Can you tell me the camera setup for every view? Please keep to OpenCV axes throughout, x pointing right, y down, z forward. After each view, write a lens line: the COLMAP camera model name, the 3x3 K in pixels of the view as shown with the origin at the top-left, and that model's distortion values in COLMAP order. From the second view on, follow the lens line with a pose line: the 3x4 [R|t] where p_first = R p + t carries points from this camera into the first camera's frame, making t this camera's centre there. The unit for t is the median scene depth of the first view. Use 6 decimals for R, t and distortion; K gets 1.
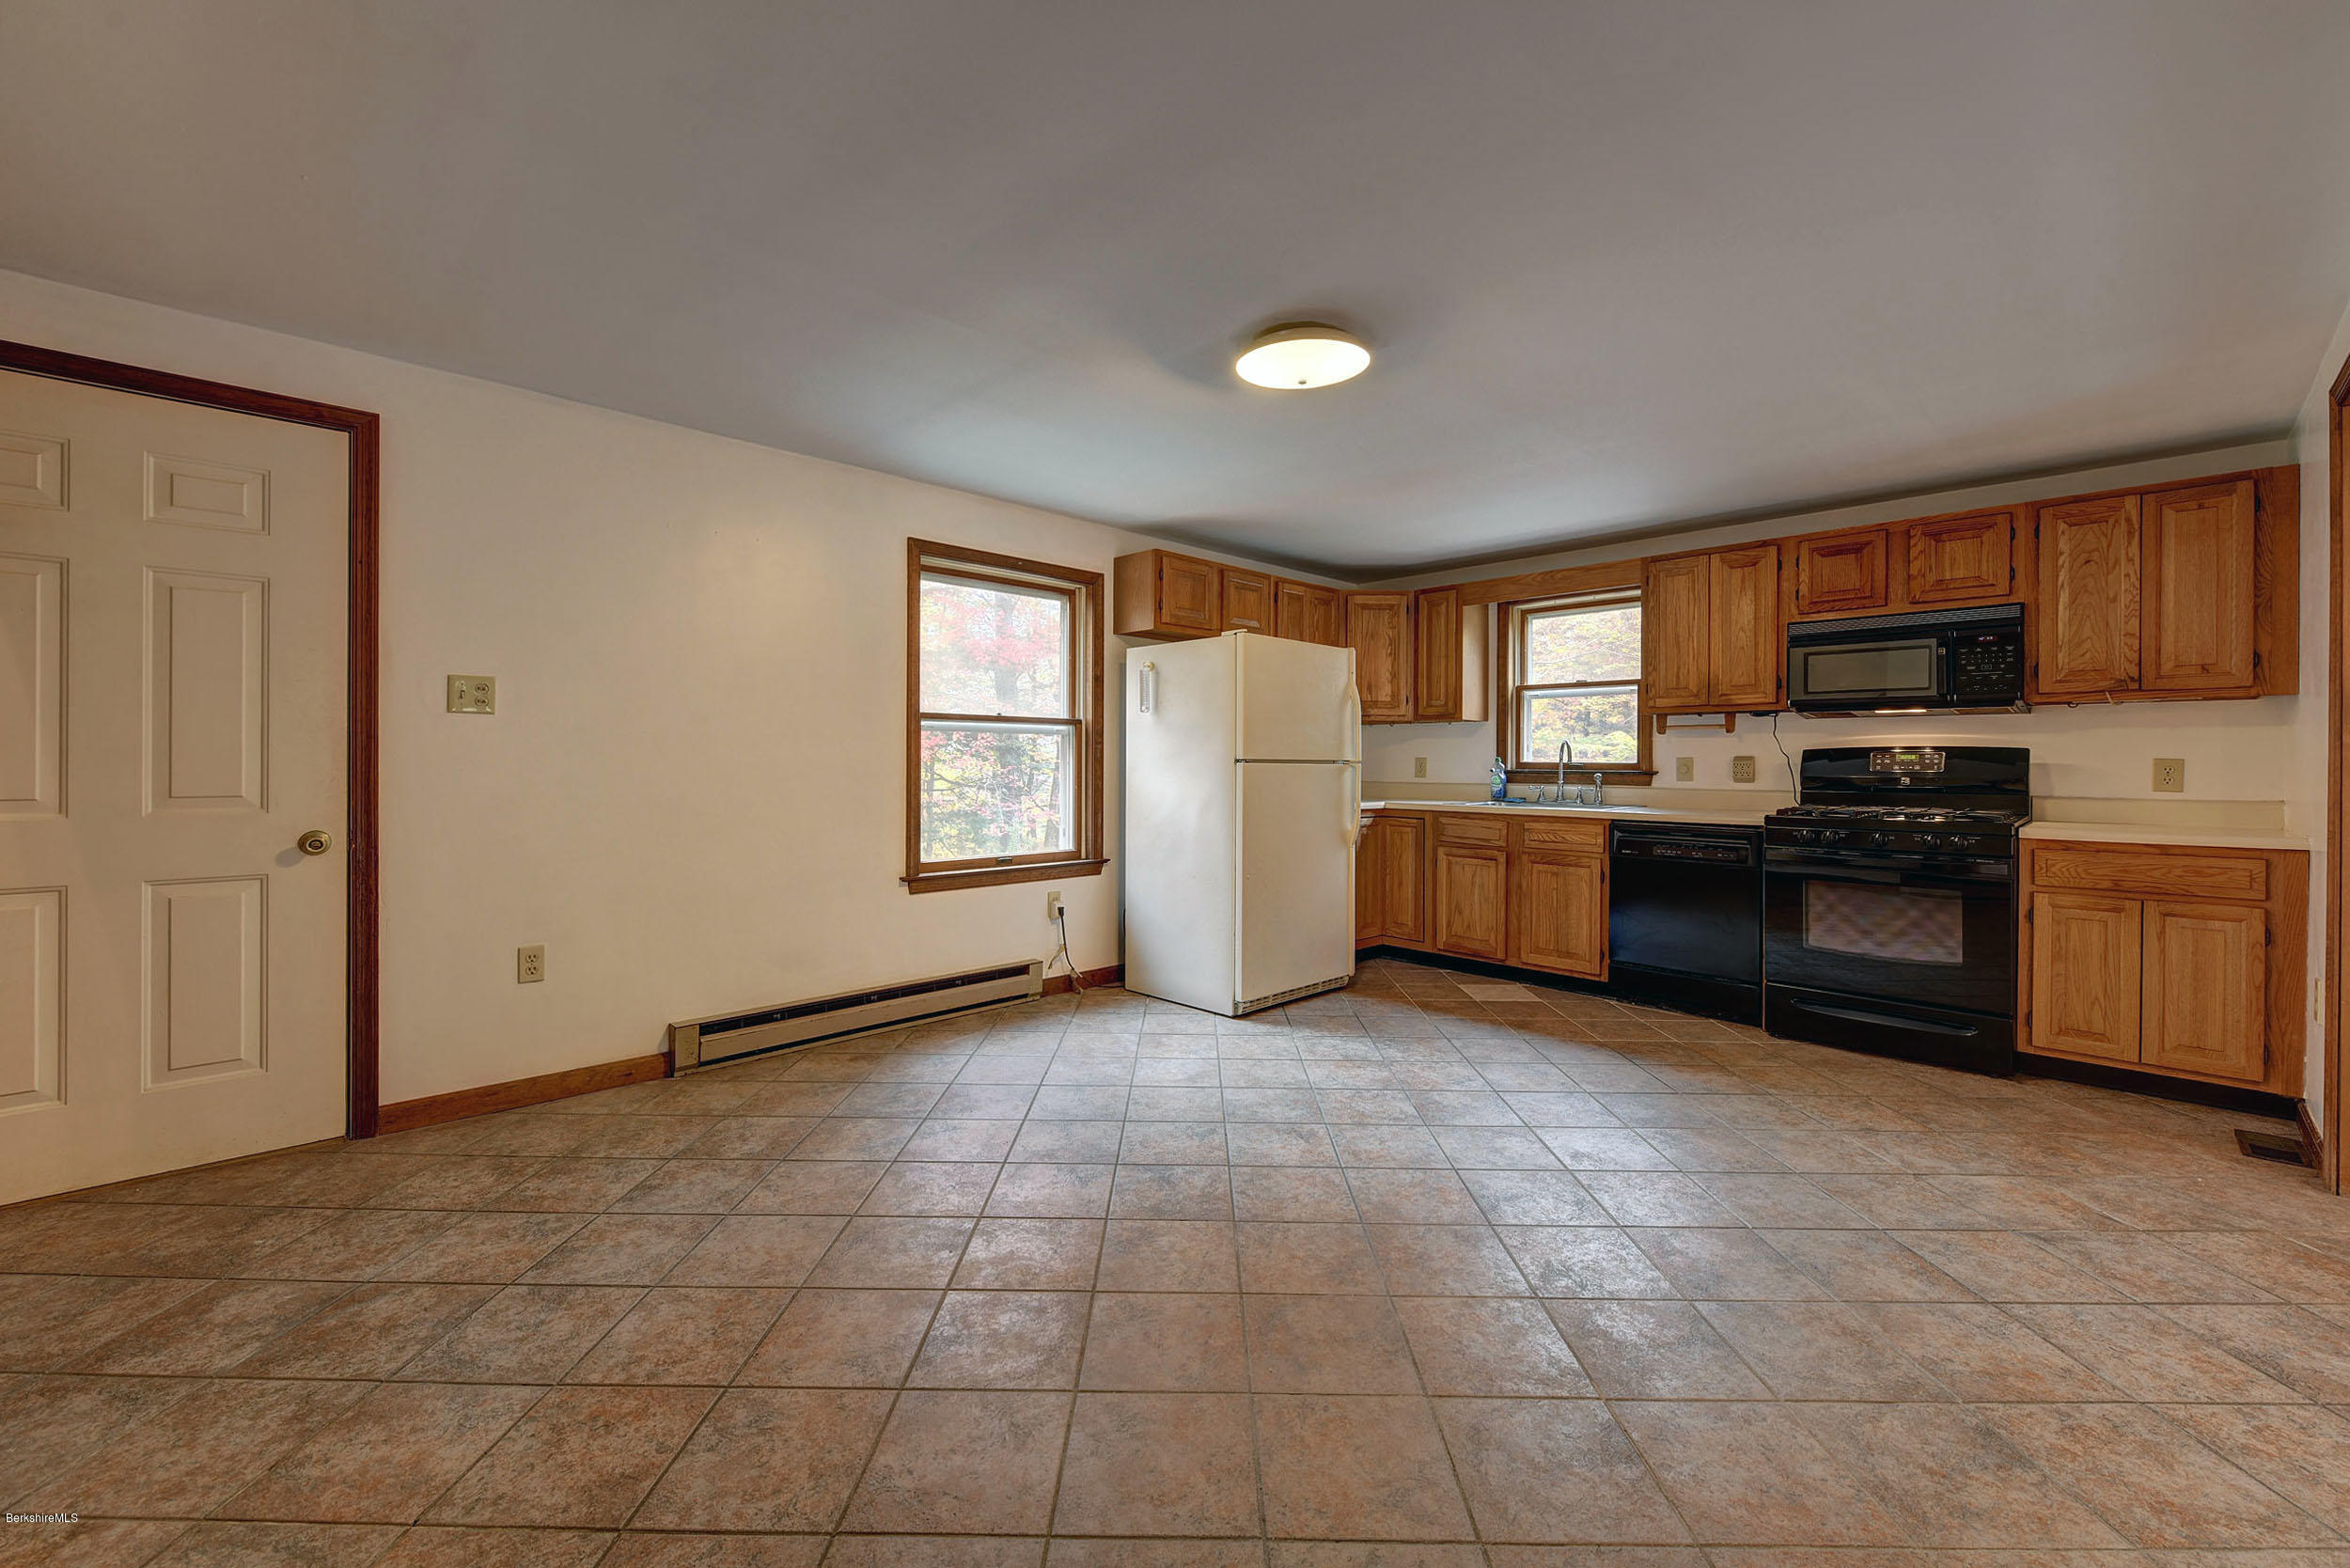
lens RADIAL K [[939.1, 0, 1196.6], [0, 939.1, 775.8], [0, 0, 1]] dist [-0.001505, -0.001137]
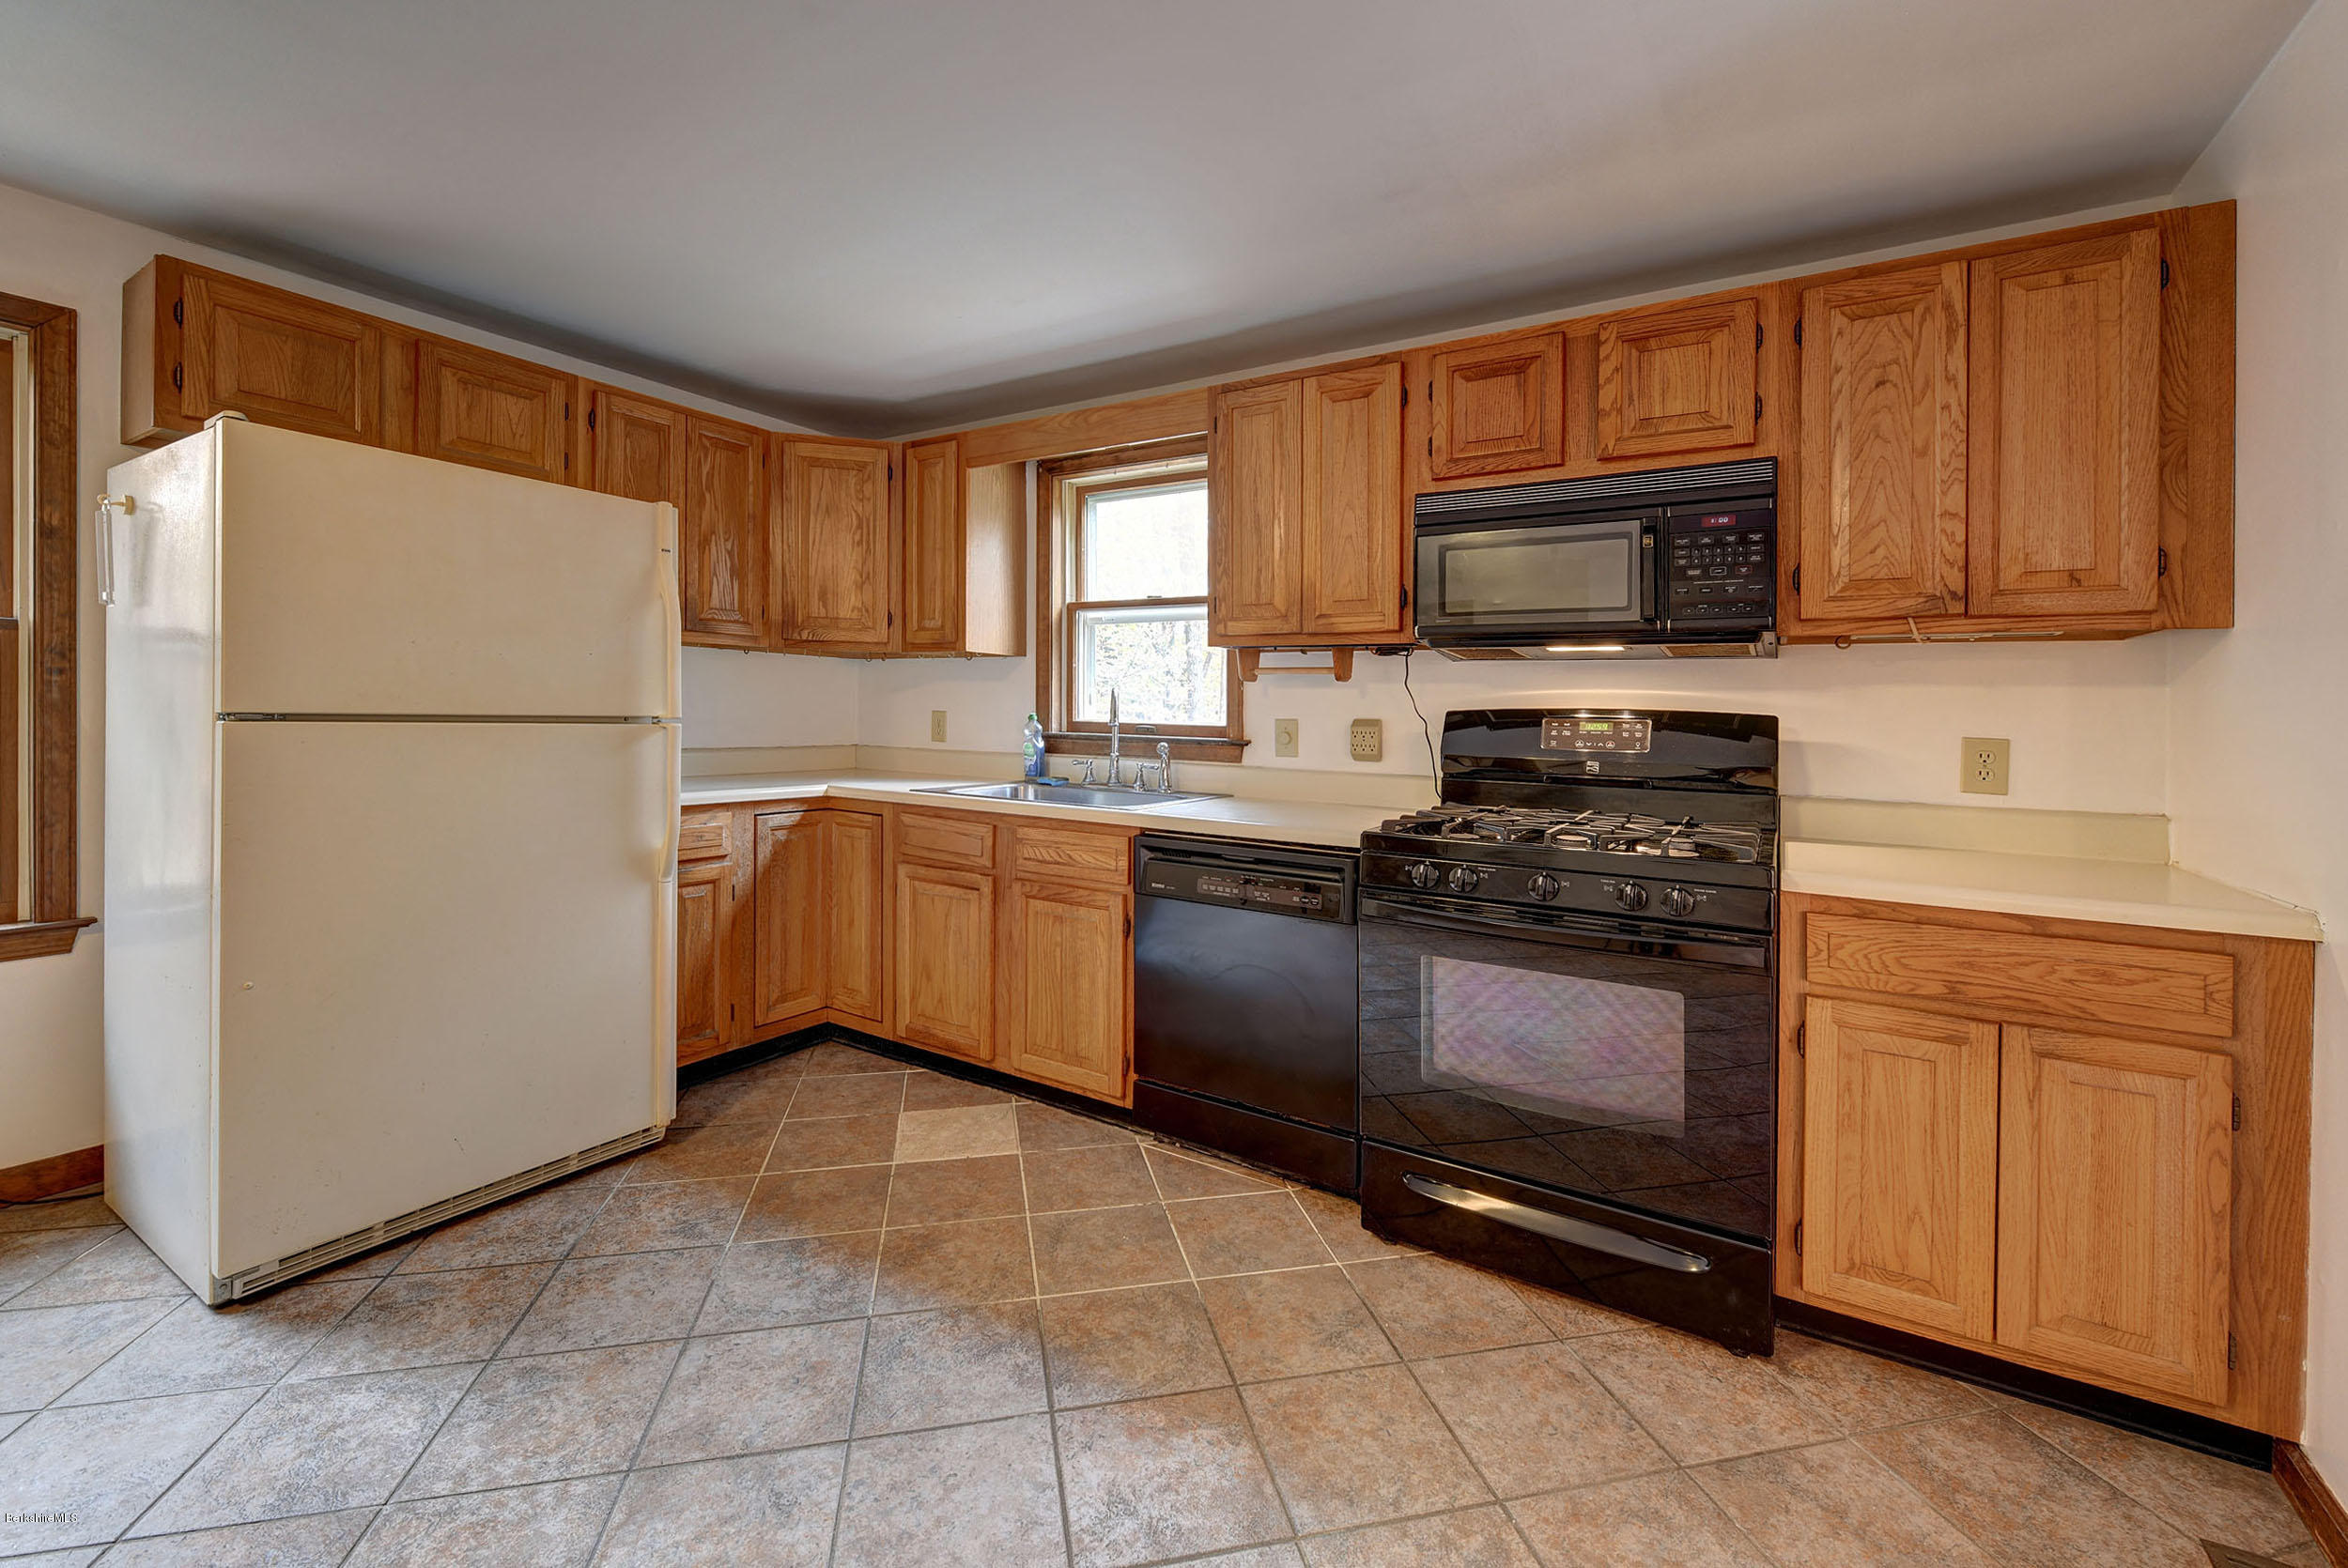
lens RADIAL K [[938.1, 0, 1166.4], [0, 938.1, 697.1], [0, 0, 1]] dist [-0.001505, -0.001137]
pose [[0.978899, 0.019073, 0.203451, 0.388812], [-0.013750, 0.999526, -0.027550, -0.019640], [-0.203880, 0.024171, 0.978698, 0.497722]]
